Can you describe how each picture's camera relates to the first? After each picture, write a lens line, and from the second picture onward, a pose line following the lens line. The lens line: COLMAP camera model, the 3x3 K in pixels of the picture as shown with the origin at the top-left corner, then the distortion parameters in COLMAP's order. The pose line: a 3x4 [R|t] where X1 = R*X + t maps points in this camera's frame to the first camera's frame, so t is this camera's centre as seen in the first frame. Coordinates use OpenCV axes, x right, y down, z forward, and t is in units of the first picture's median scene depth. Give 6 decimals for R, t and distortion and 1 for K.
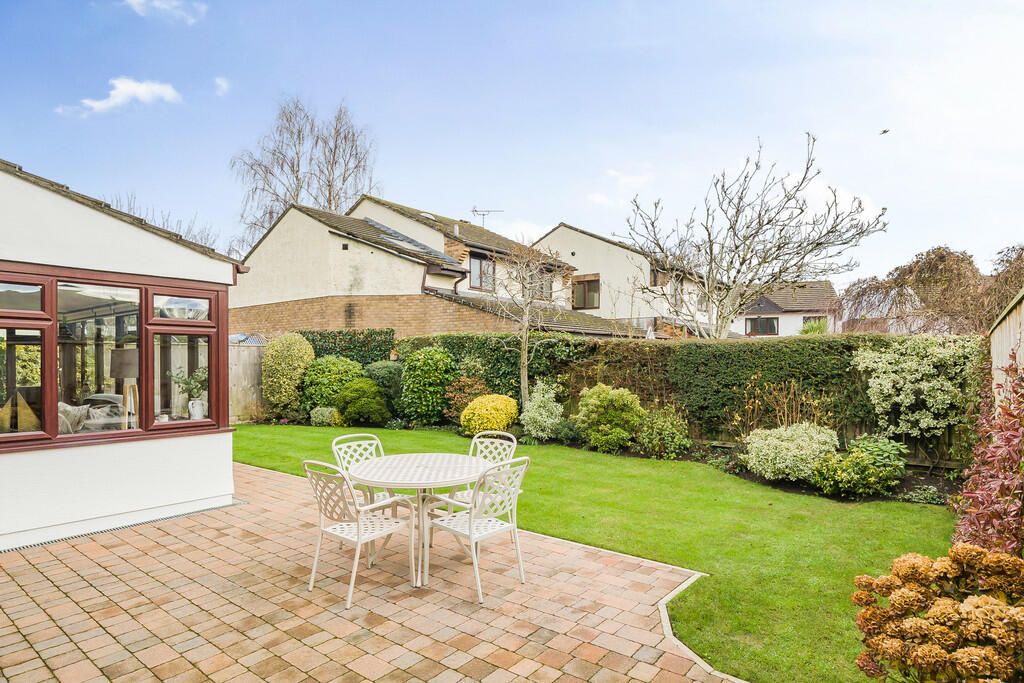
lens RADIAL K [[582.6, 0, 508.6], [0, 582.6, 347.3], [0, 0, 1]] dist [-0.003263, -0.000066]
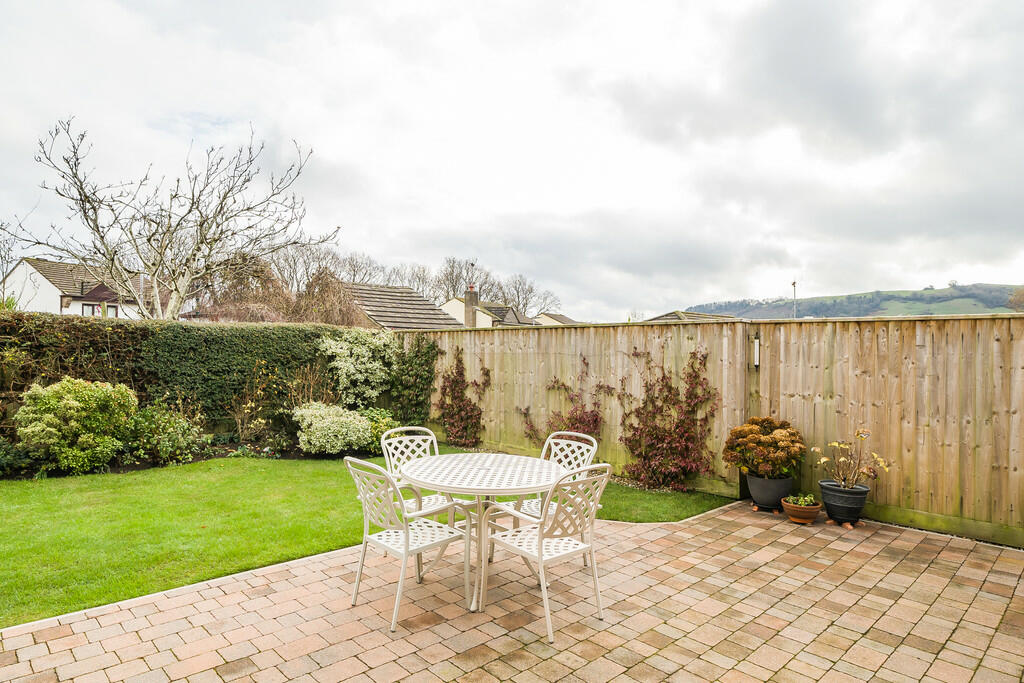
lens RADIAL K [[580.6, 0, 509.1], [0, 580.6, 344.0], [0, 0, 1]] dist [-0.005902, -0.001027]
pose [[0.142451, 0.011436, 0.989736, -1.098144], [-0.029734, 0.999531, -0.007270, 0.028286], [-0.989355, -0.028394, 0.142724, 0.940642]]
